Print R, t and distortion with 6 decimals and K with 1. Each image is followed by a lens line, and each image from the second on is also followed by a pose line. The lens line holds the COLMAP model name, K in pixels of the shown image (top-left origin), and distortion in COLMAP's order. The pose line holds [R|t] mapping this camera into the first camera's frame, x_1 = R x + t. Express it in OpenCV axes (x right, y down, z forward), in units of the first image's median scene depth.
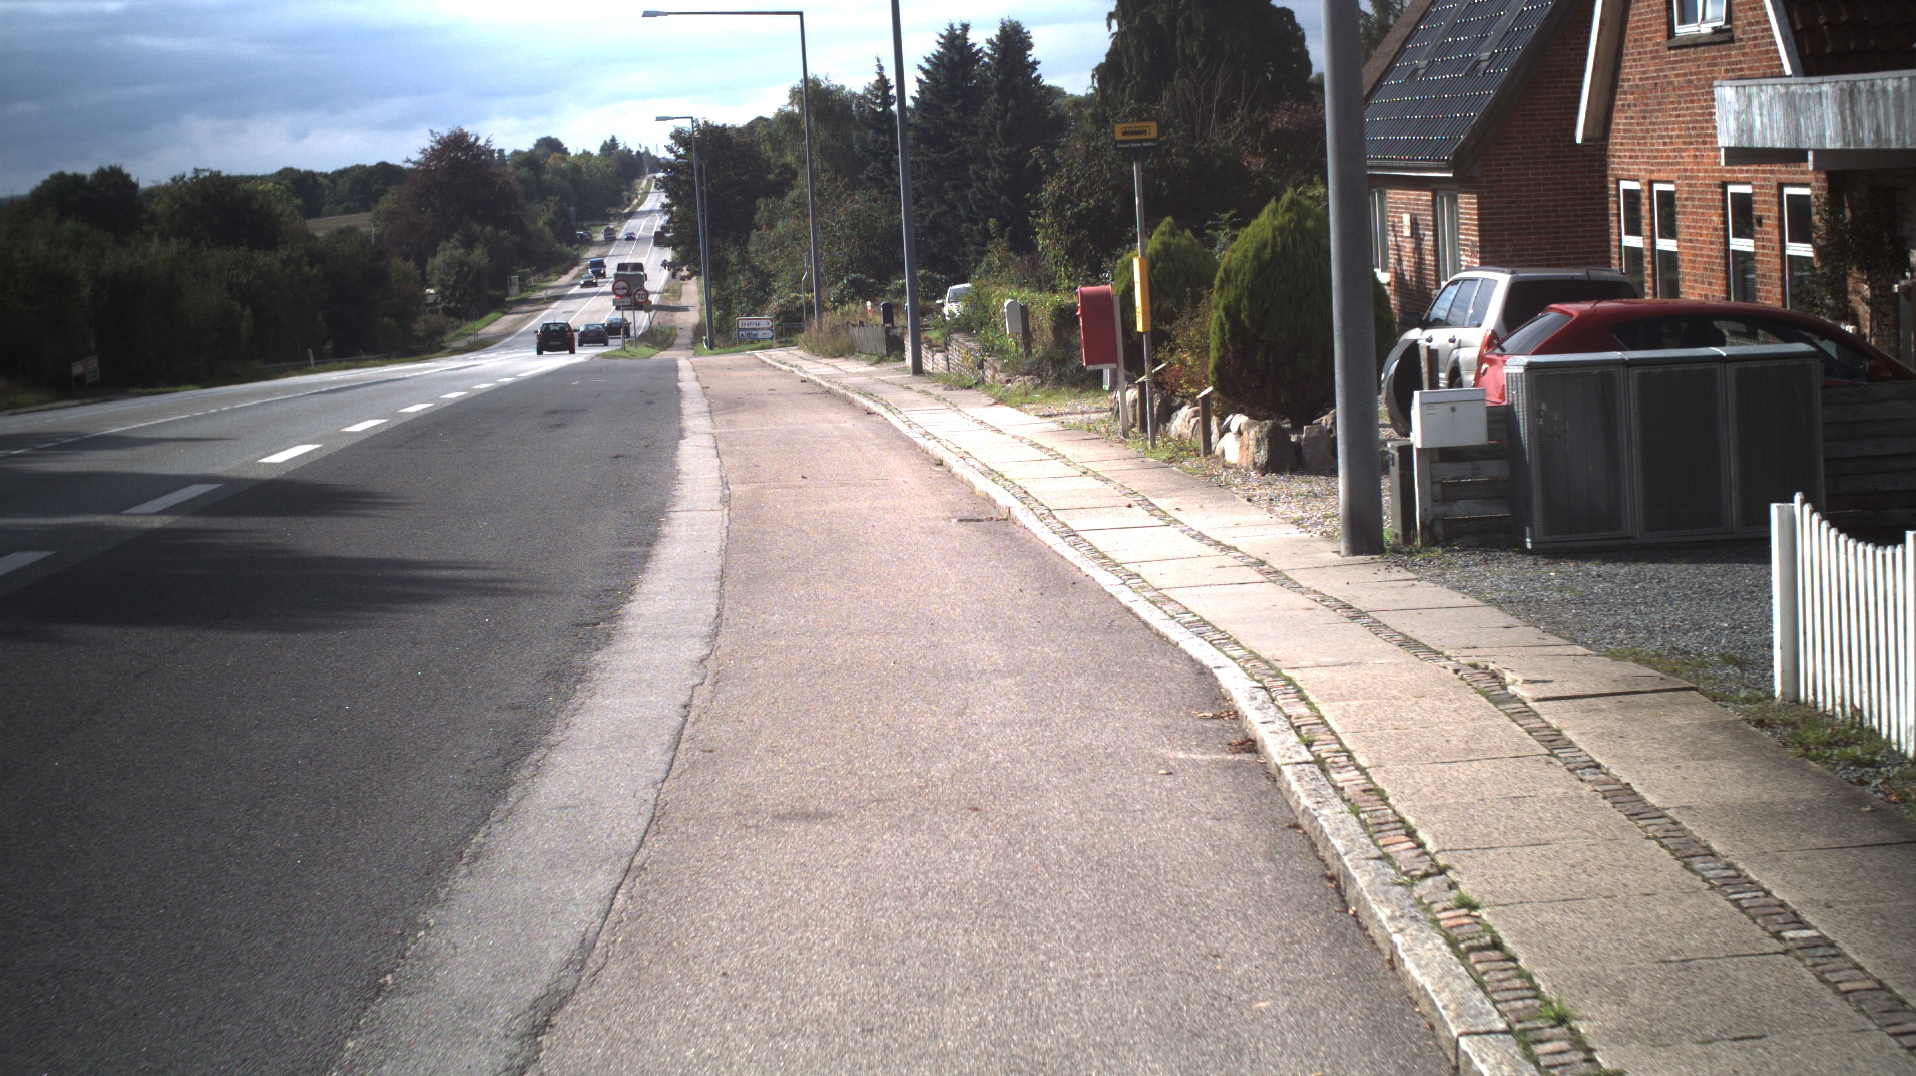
lens RADIAL K [[3351.8, 0, 958.0], [0, 3351.8, 538.0], [0, 0, 1]] dist [-0.283143, 0.268245]
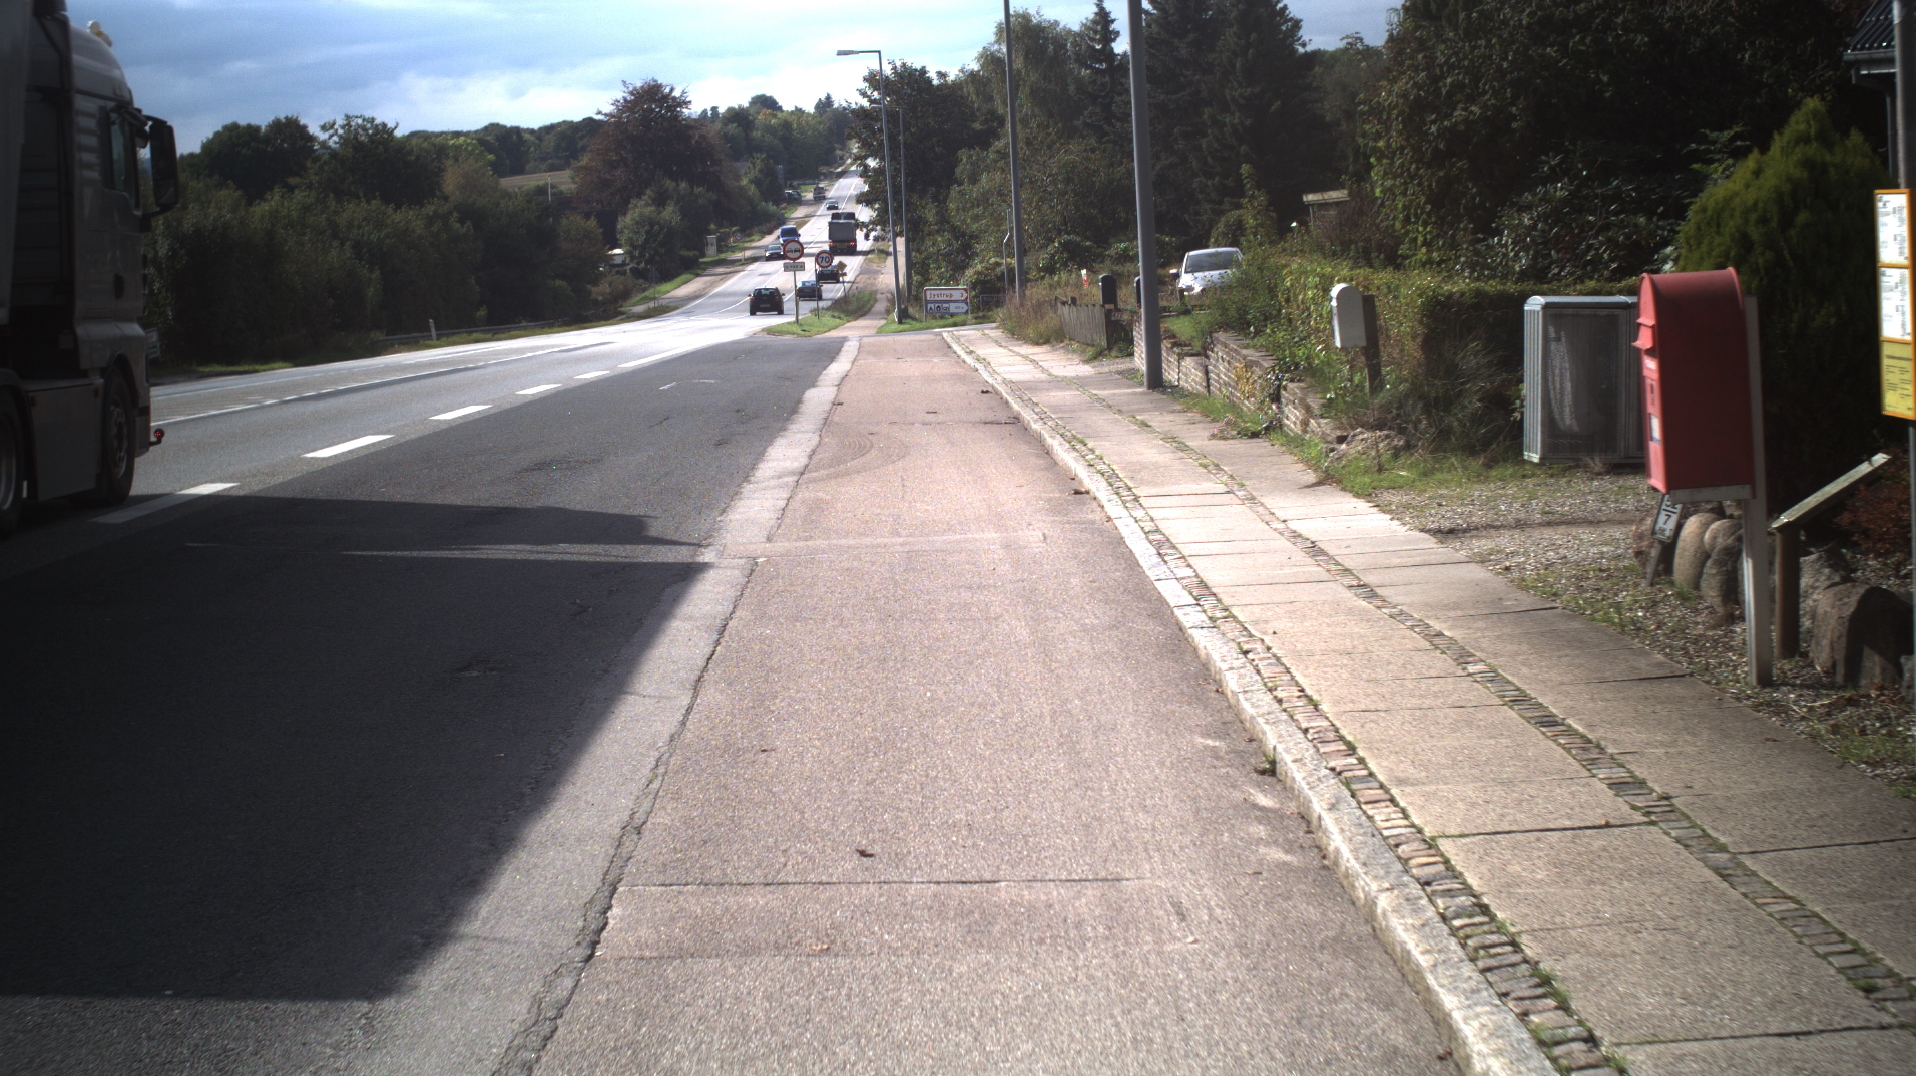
lens RADIAL K [[3351.8, 0, 958.0], [0, 3351.8, 538.0], [0, 0, 1]] dist [-0.283143, 0.268245]
pose [[0.997892, 0.010486, -0.064047, -0.003587], [-0.009766, 0.999886, 0.011545, -0.011496], [0.064161, -0.010895, 0.997880, 0.147518]]
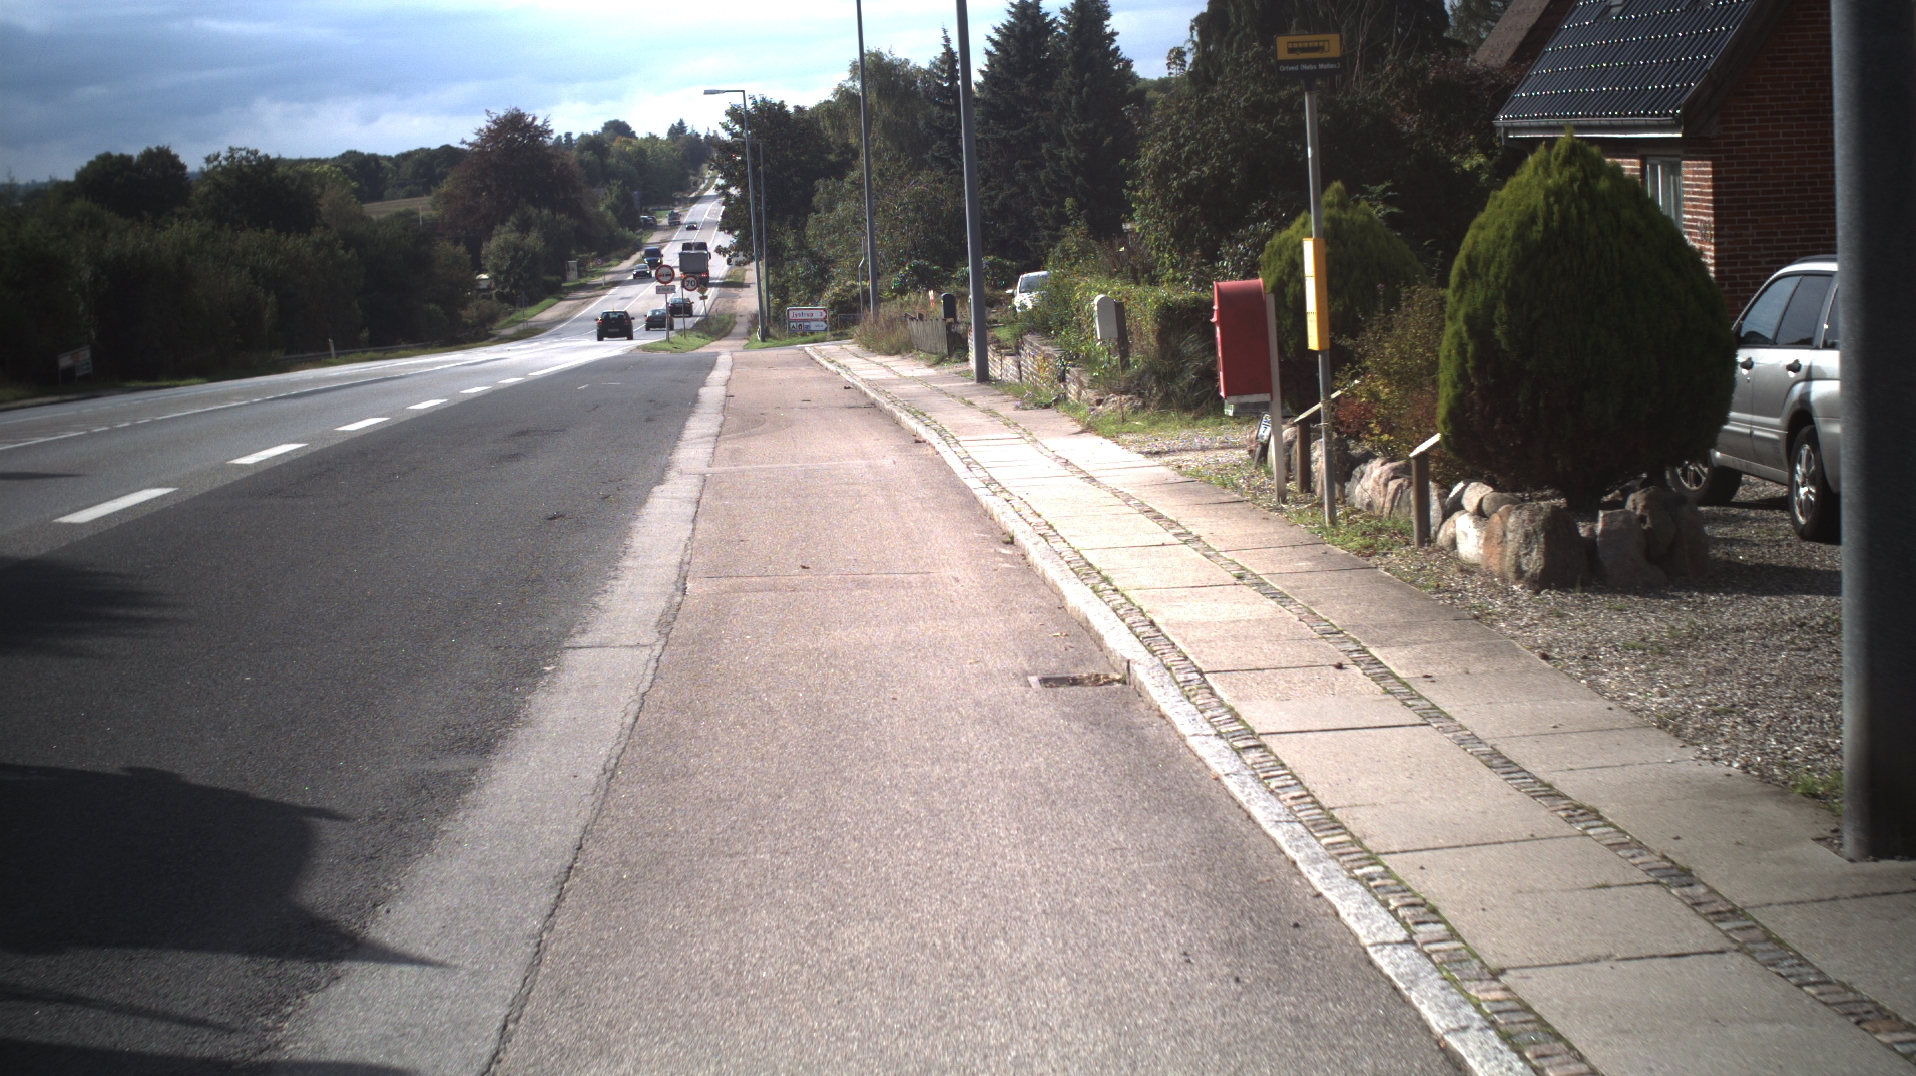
lens RADIAL K [[3351.8, 0, 958.0], [0, 3351.8, 538.0], [0, 0, 1]] dist [-0.283143, 0.268245]
pose [[0.999779, 0.004895, -0.020435, -0.000463], [-0.004813, 0.999980, 0.004094, -0.005846], [0.020455, -0.003994, 0.999783, 0.073568]]
